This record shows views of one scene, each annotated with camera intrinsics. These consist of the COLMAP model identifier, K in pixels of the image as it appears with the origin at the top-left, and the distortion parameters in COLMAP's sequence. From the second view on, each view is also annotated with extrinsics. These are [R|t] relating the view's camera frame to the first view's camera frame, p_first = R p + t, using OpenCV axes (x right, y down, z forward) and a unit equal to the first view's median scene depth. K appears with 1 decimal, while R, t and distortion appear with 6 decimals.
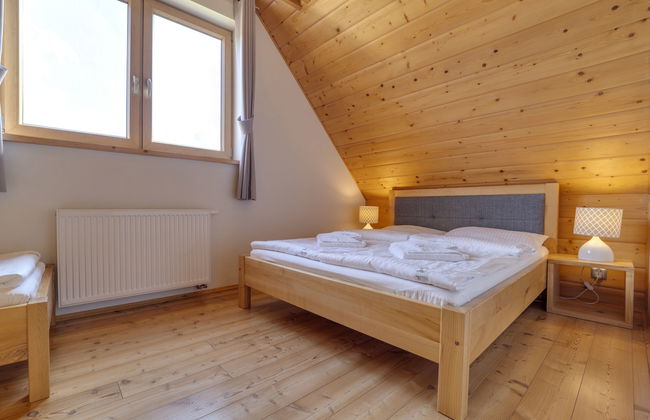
lens RADIAL K [[284.0, 0, 280.1], [0, 284.0, 212.1], [0, 0, 1]] dist [-0.018551, 0.000692]
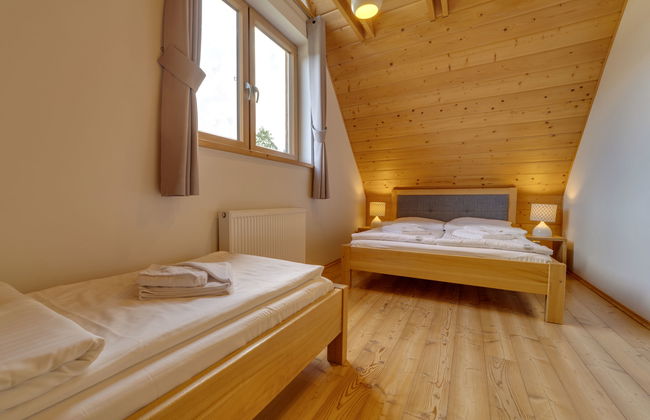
lens RADIAL K [[281.5, 0, 282.7], [0, 281.5, 213.6], [0, 0, 1]] dist [-0.046264, 0.013902]
pose [[0.951150, -0.020335, 0.308060, -0.647374], [0.011516, 0.999471, 0.030416, -0.019987], [-0.308515, -0.025382, 0.950881, -0.046238]]
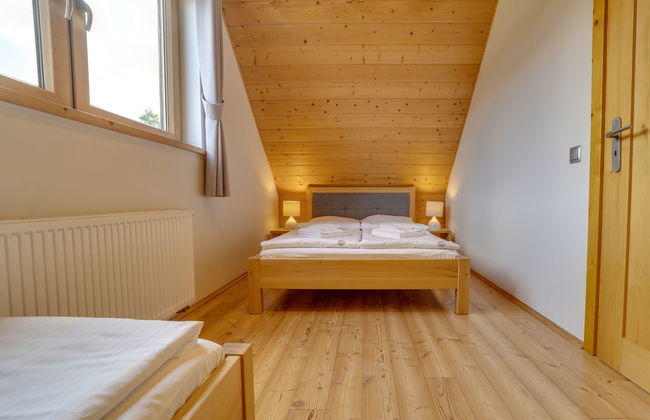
lens RADIAL K [[282.9, 0, 362.6], [0, 282.9, 213.9], [0, 0, 1]] dist [-0.047933, 0.014149]
pose [[0.628919, -0.047611, 0.776012, -0.519755], [0.019525, 0.998776, 0.045455, -0.021194], [-0.777226, -0.013436, 0.629079, 0.135709]]
